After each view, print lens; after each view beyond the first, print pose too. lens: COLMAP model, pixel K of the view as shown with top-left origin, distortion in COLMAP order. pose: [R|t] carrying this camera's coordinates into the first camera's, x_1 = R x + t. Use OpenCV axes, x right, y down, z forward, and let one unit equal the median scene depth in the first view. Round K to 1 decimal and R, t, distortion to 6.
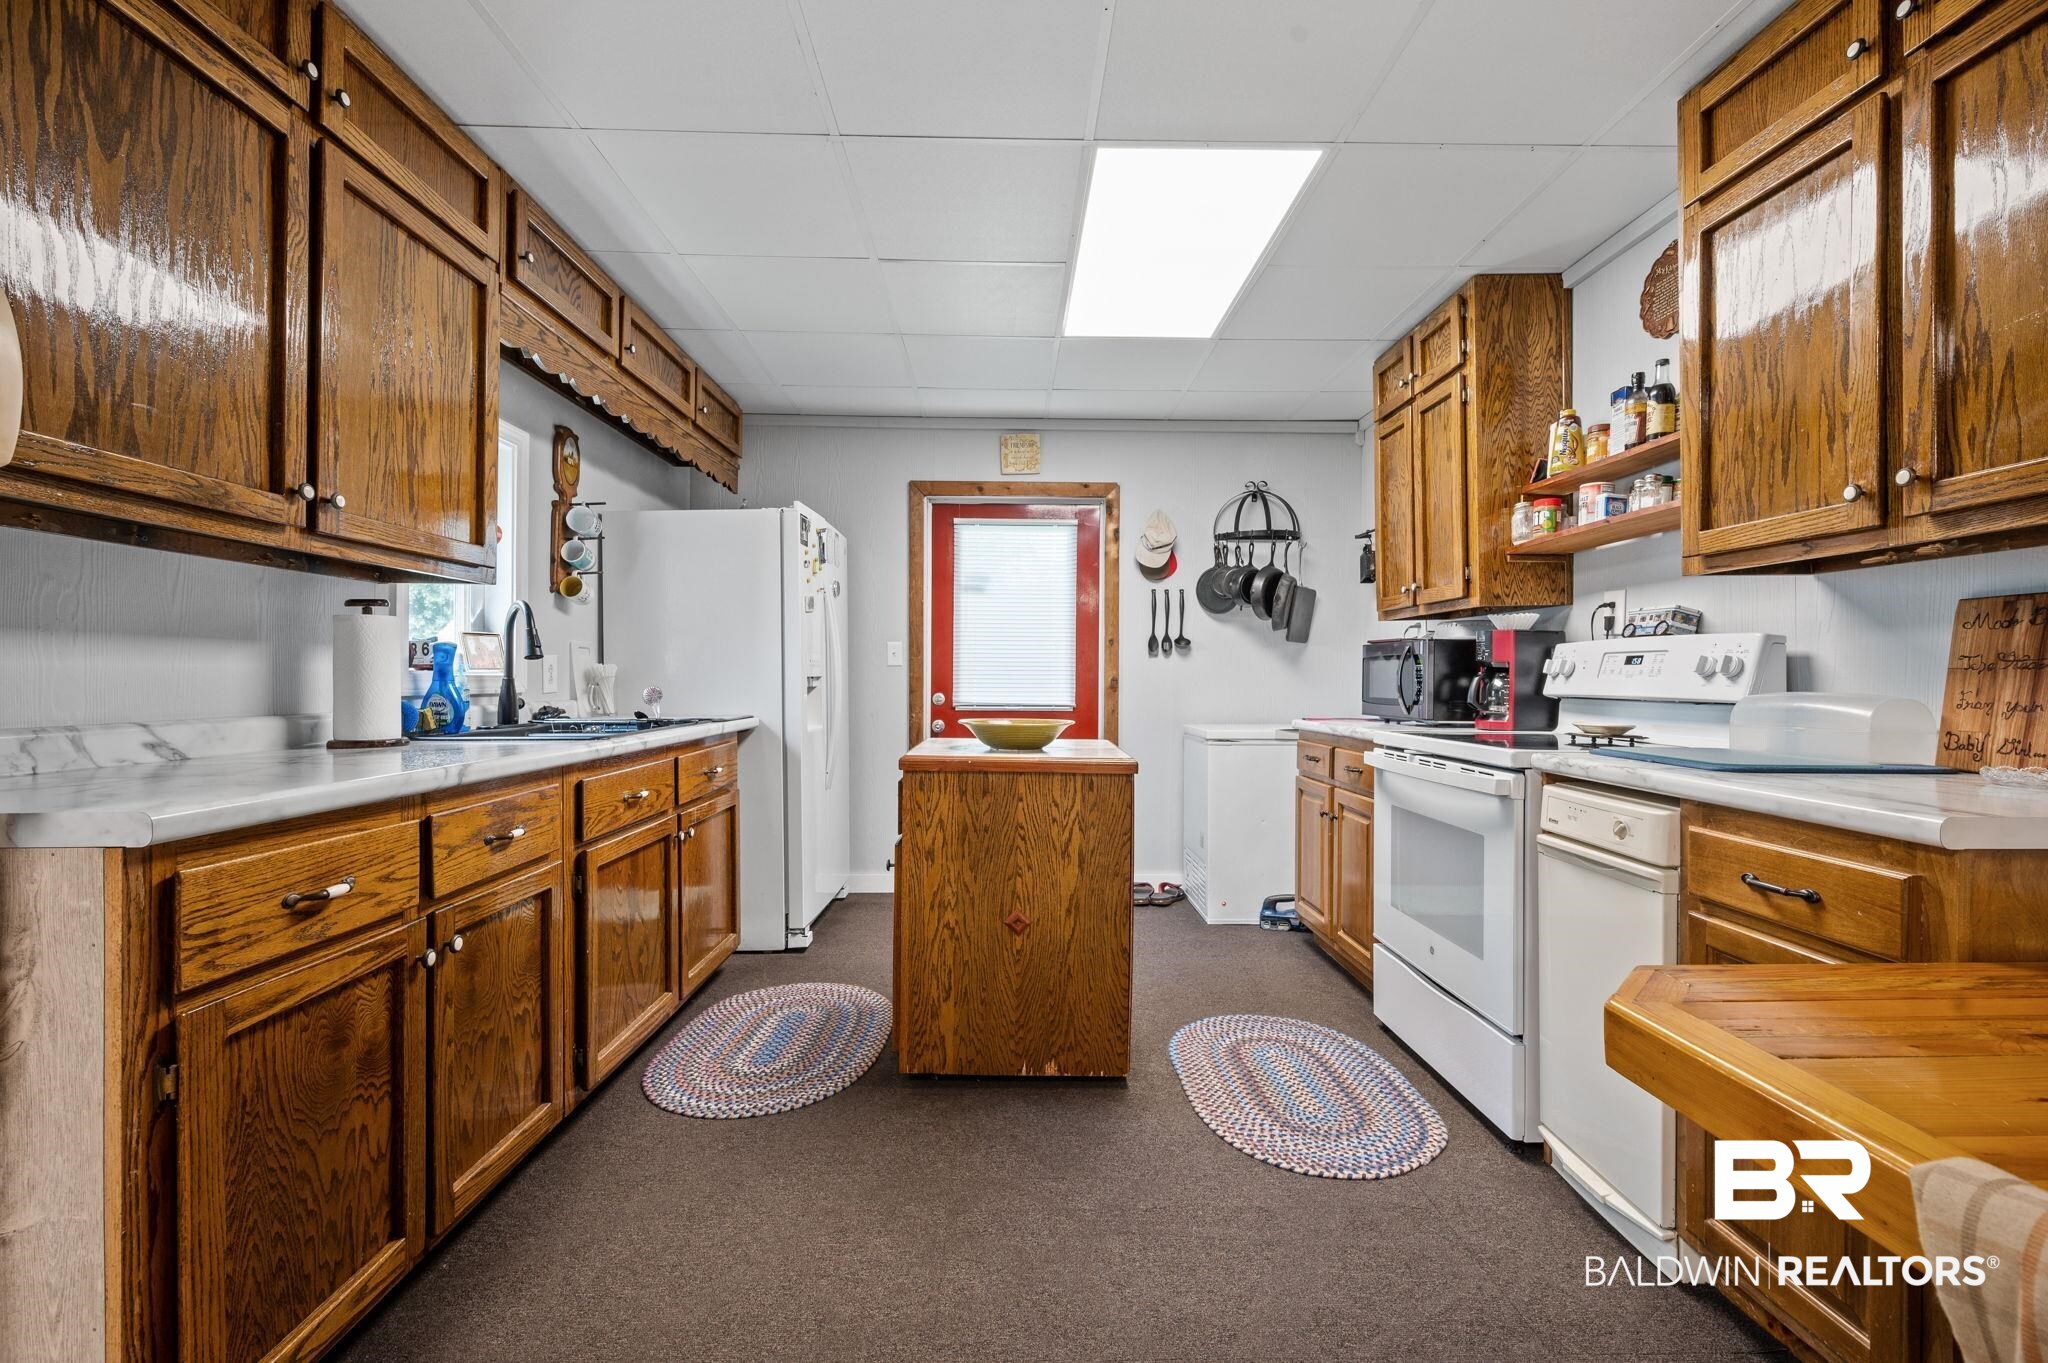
lens RADIAL K [[839.5, 0, 1027.0], [0, 839.5, 677.8], [0, 0, 1]] dist [-0.000745, -0.000028]
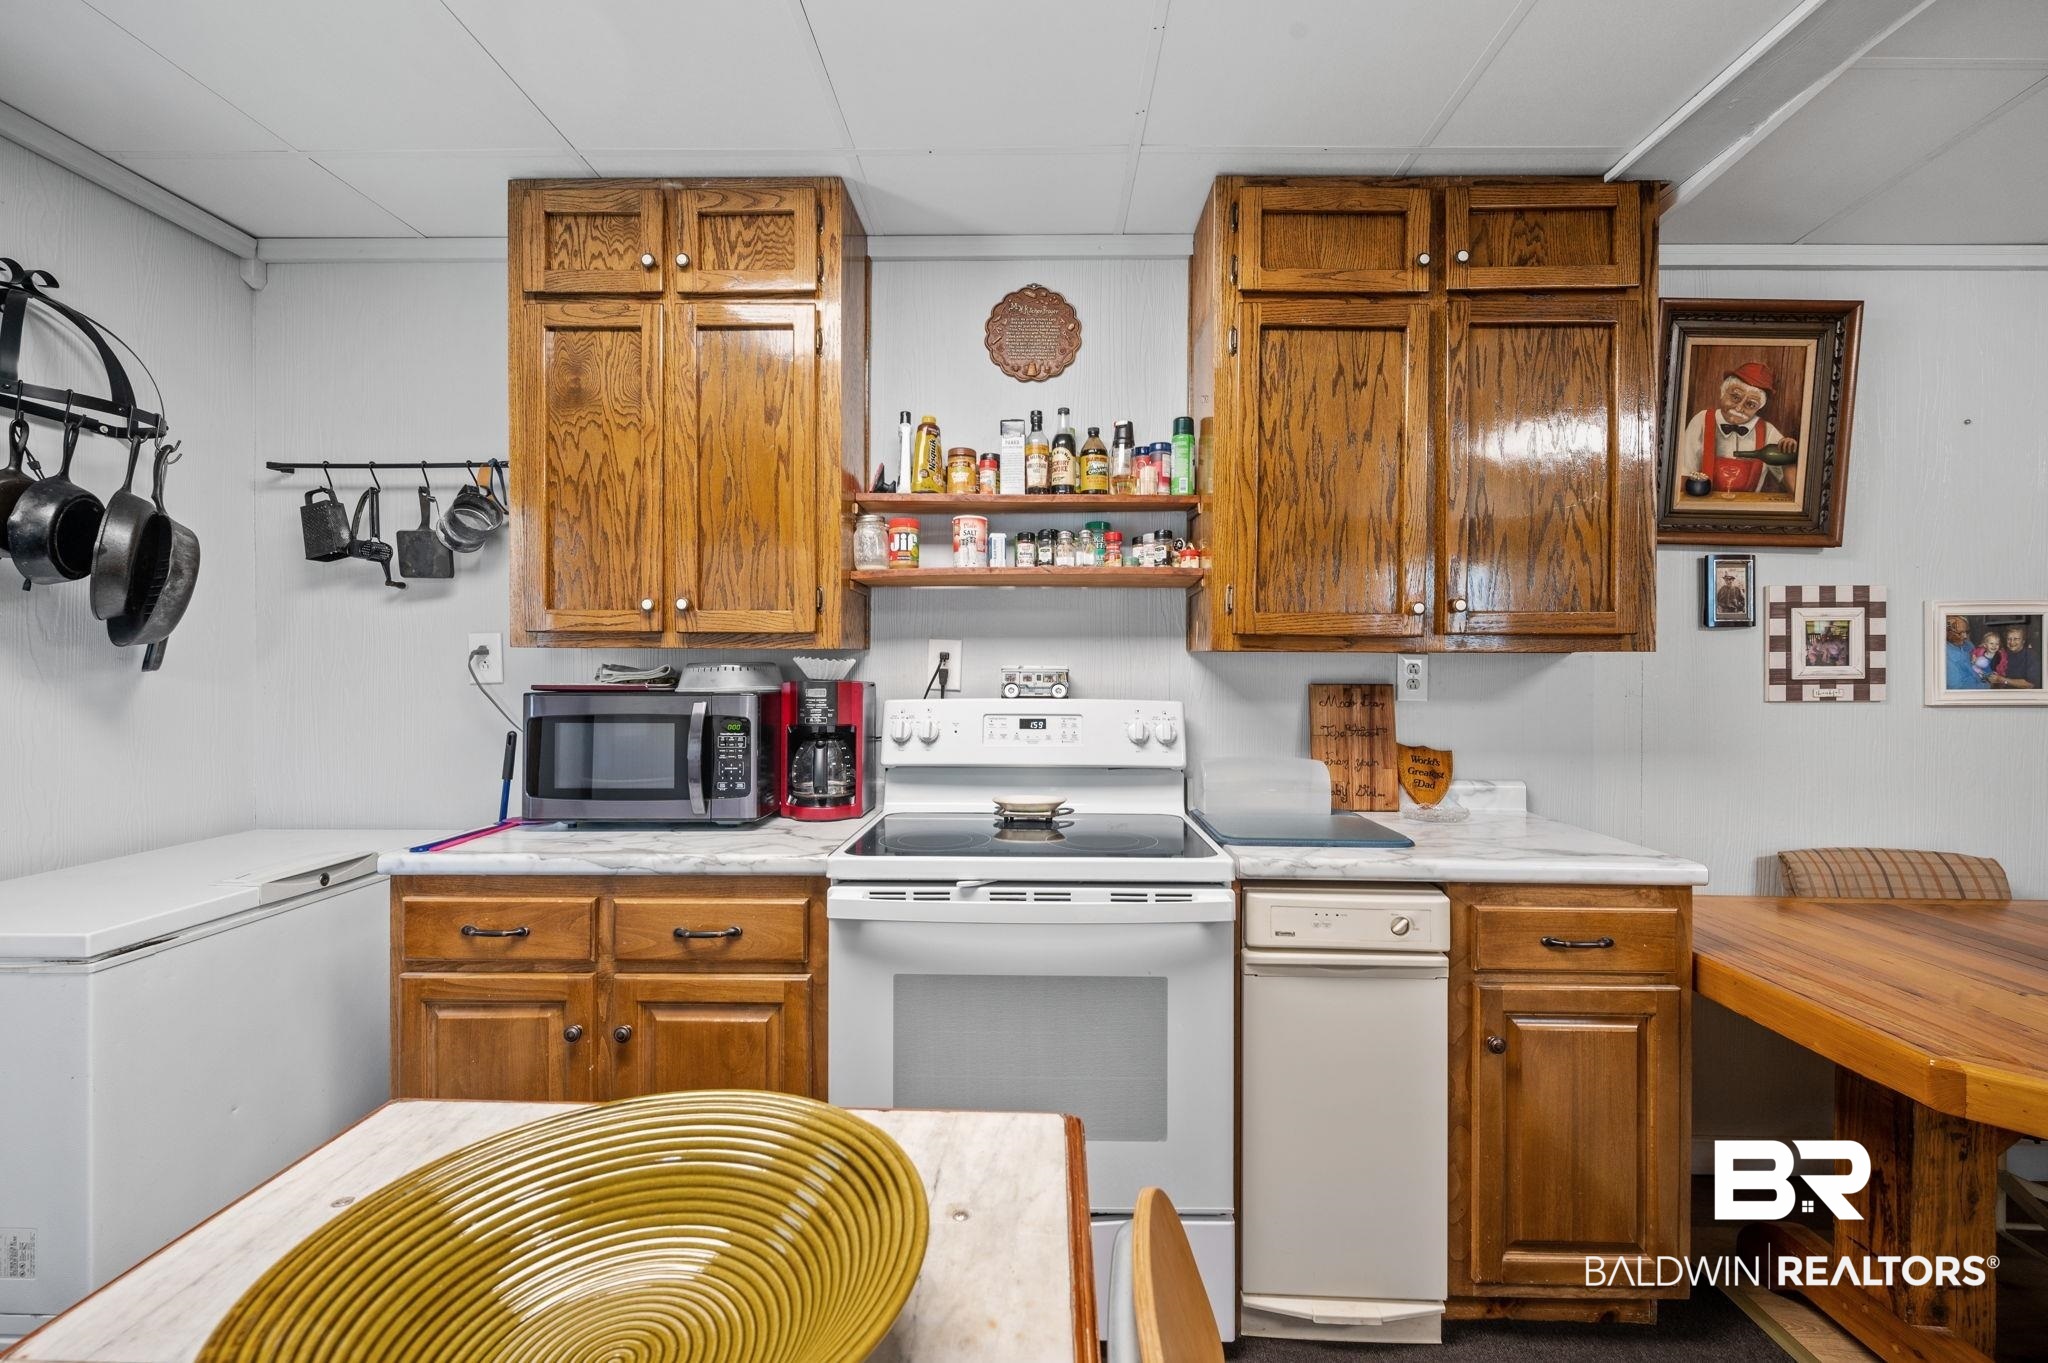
lens RADIAL K [[839.5, 0, 1028.4], [0, 839.5, 673.0], [0, 0, 1]] dist [-0.000745, -0.000028]
pose [[0.040359, -0.002349, 0.999182, -0.269067], [0.000418, 0.999997, 0.002334, -0.110062], [-0.999185, 0.000323, 0.040360, 1.347845]]
